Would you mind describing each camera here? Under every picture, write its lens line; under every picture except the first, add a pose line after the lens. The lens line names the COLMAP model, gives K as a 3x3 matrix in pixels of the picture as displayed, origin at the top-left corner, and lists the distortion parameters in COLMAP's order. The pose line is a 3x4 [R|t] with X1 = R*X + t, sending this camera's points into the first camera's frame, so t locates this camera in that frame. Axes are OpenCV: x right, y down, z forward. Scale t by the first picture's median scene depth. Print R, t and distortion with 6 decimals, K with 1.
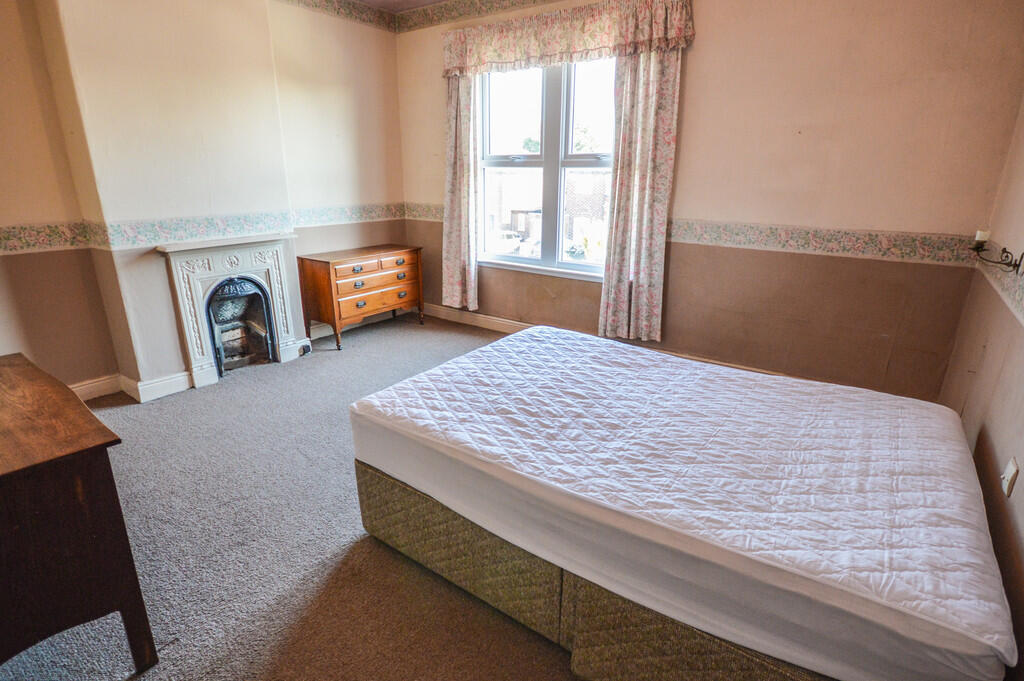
lens RADIAL K [[524.6, 0, 510.9], [0, 524.6, 343.5], [0, 0, 1]] dist [-0.006224, -0.000861]
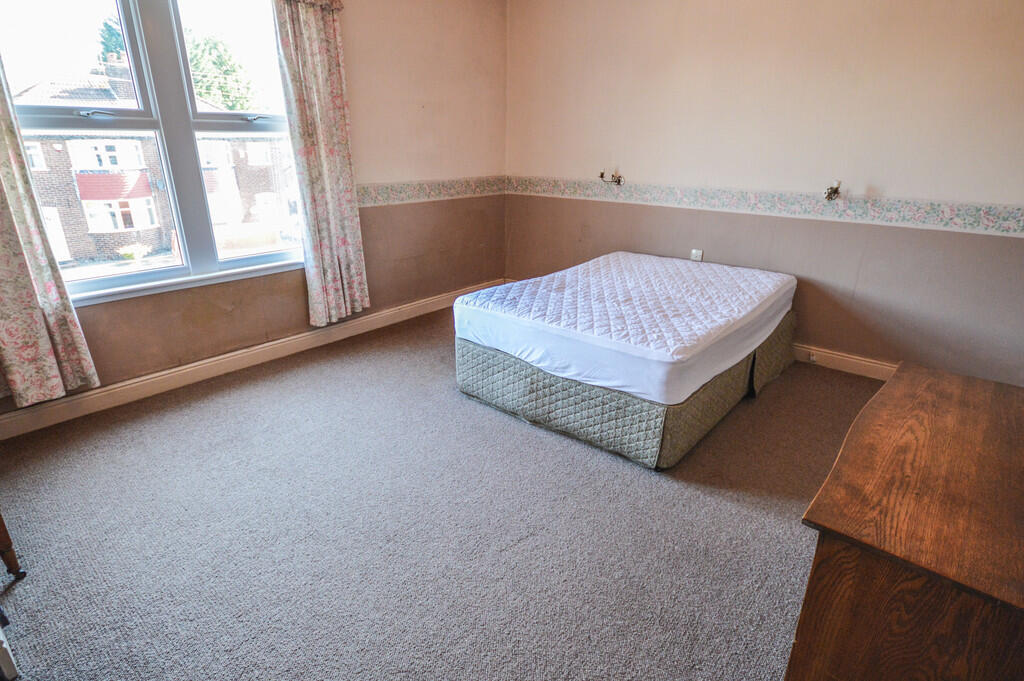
lens RADIAL K [[524.6, 0, 510.9], [0, 524.6, 336.3], [0, 0, 1]] dist [-0.006224, -0.000861]
pose [[0.092493, -0.349286, 0.932440, -0.670989], [0.306495, 0.900973, 0.307096, -0.182906], [-0.947368, 0.257383, 0.190388, 0.565065]]
